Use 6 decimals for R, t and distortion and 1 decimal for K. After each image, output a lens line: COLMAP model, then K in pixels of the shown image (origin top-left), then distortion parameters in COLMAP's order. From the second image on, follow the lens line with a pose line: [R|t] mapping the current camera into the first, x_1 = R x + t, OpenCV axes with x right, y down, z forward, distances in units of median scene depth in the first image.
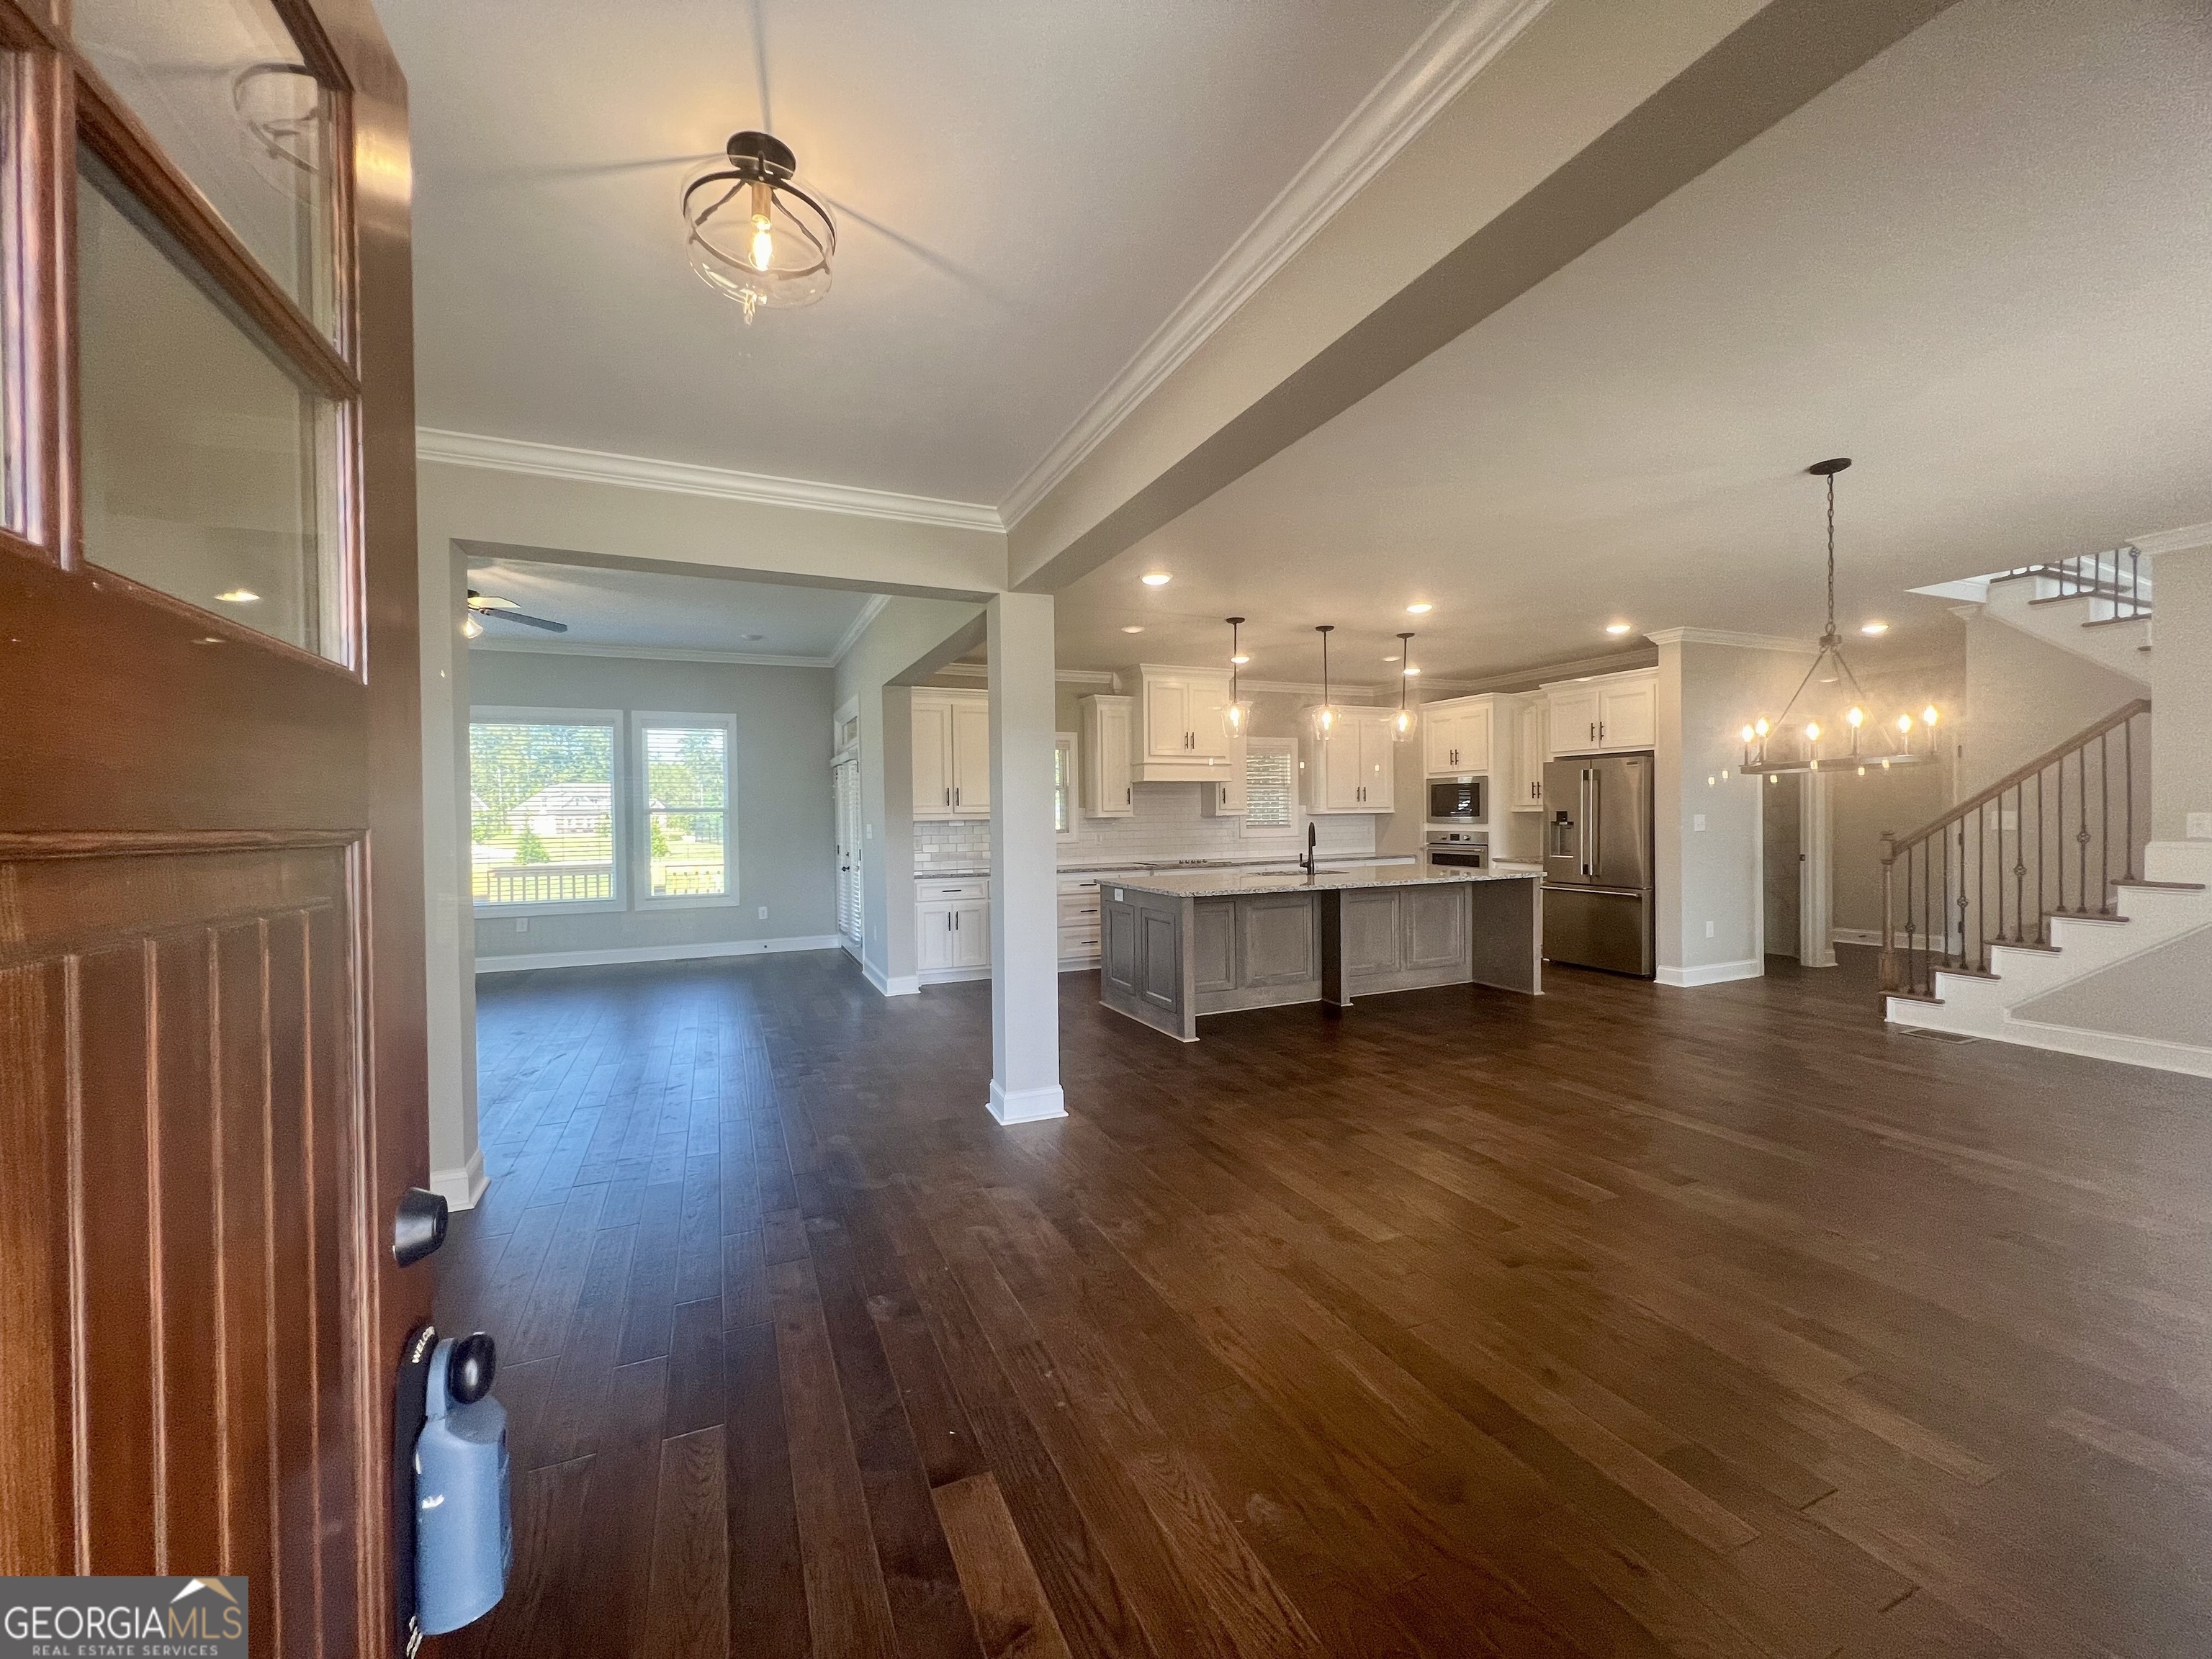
lens RADIAL K [[891.1, 0, 1103.3], [0, 891.1, 819.5], [0, 0, 1]] dist [0.004665, -0.000429]
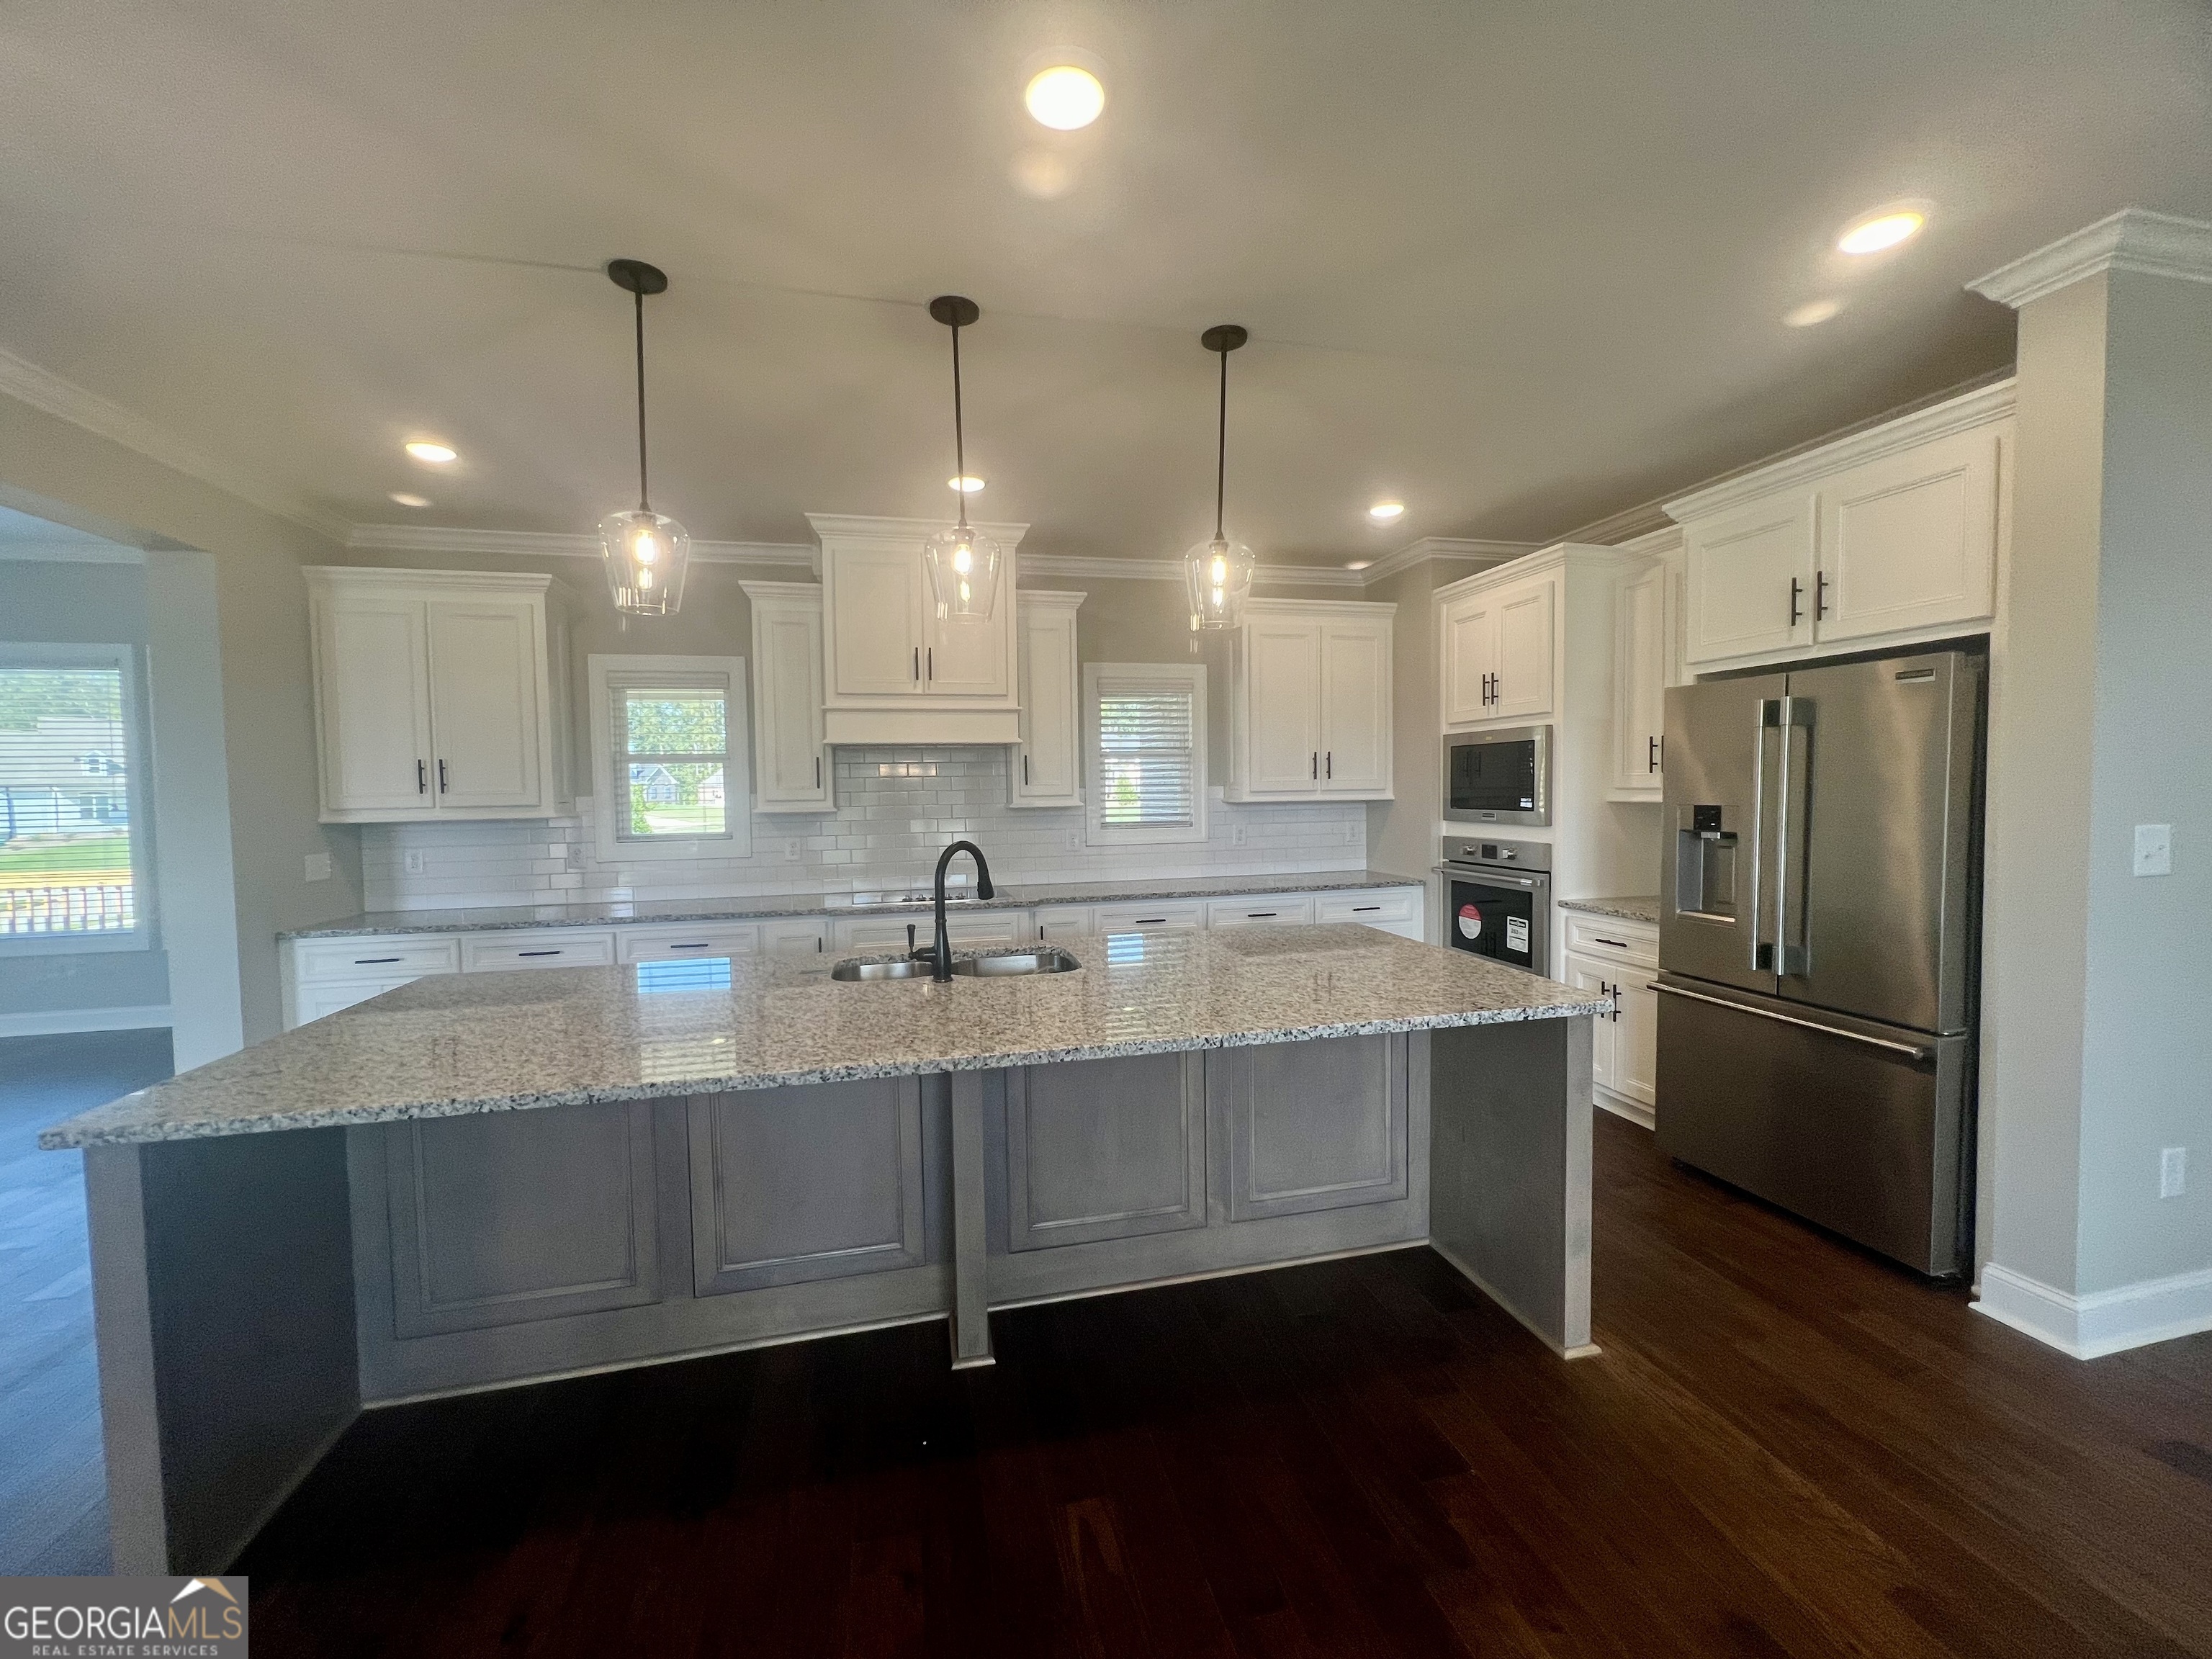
lens RADIAL K [[891.1, 0, 1105.9], [0, 891.1, 821.1], [0, 0, 1]] dist [0.004665, -0.000429]
pose [[0.983223, 0.004752, -0.182345, 0.341256], [0.001506, 0.999415, 0.034166, -0.017761], [0.182401, -0.033867, 0.982641, 0.589003]]
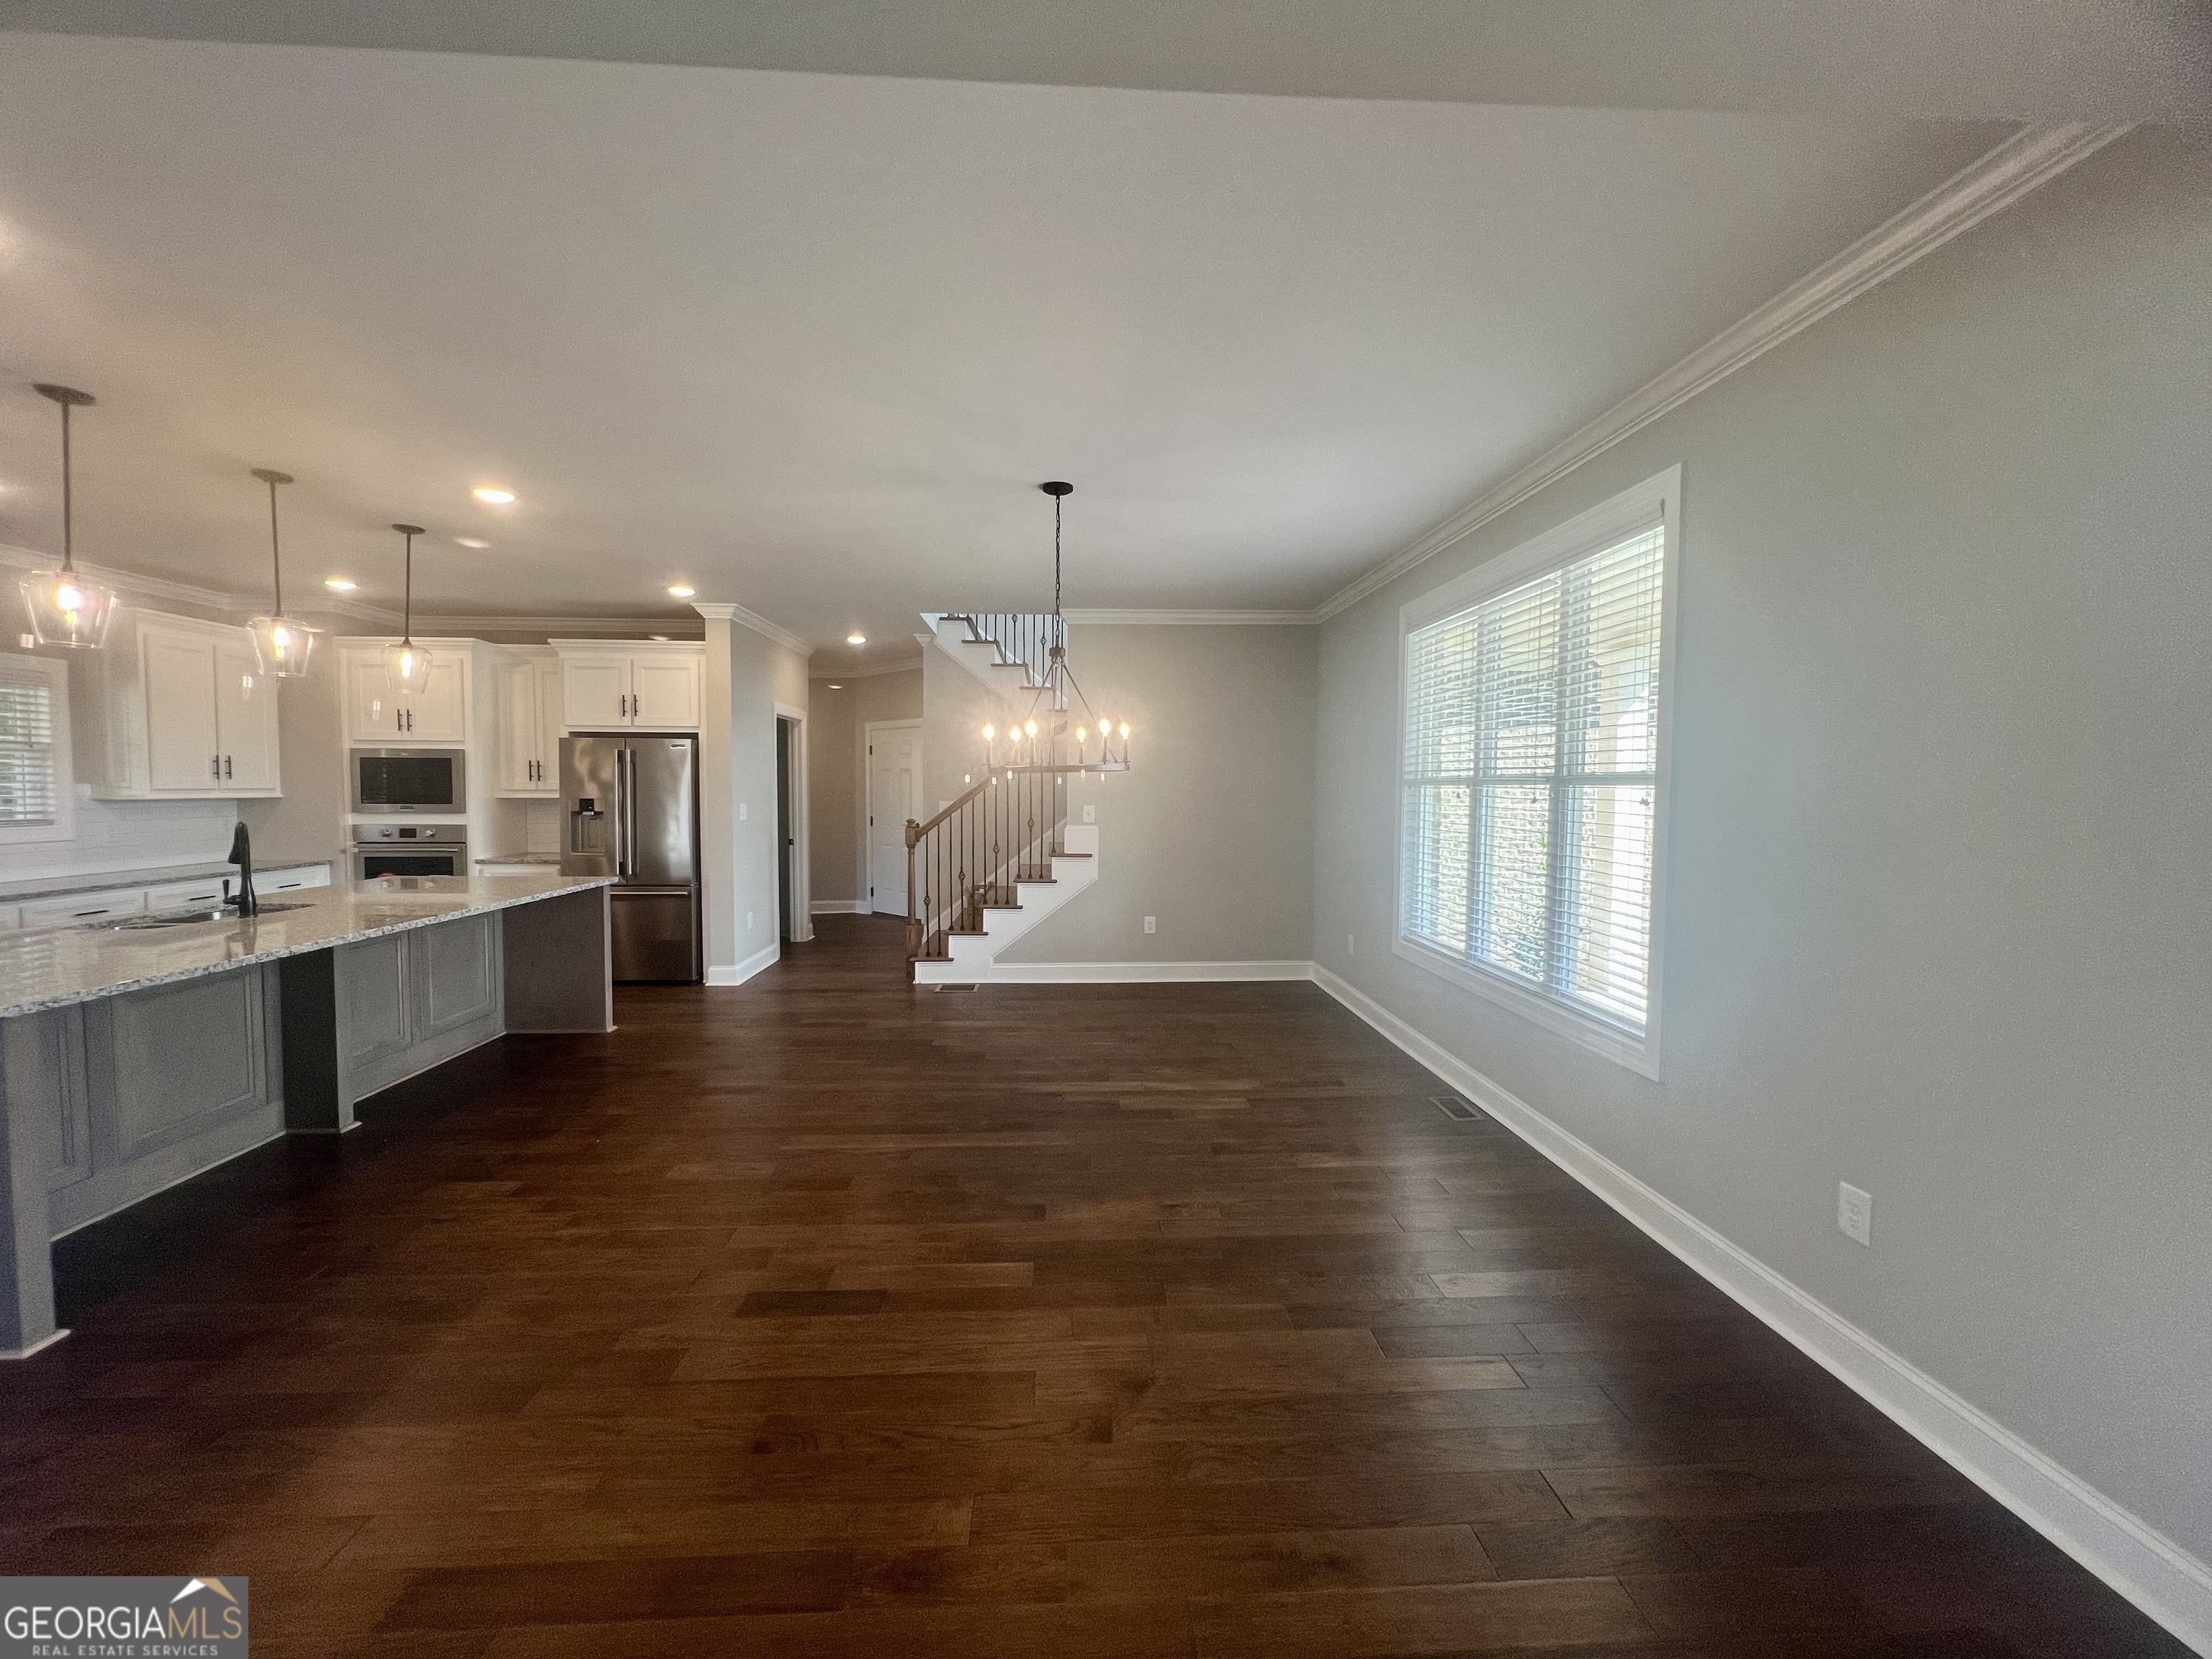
lens RADIAL K [[891.1, 0, 1099.4], [0, 891.1, 825.0], [0, 0, 1]] dist [0.004665, -0.000429]
pose [[0.364879, -0.027454, 0.930650, -0.084789], [-0.003673, 0.999515, 0.030926, -0.013189], [-0.931048, -0.014703, 0.364601, 0.279941]]
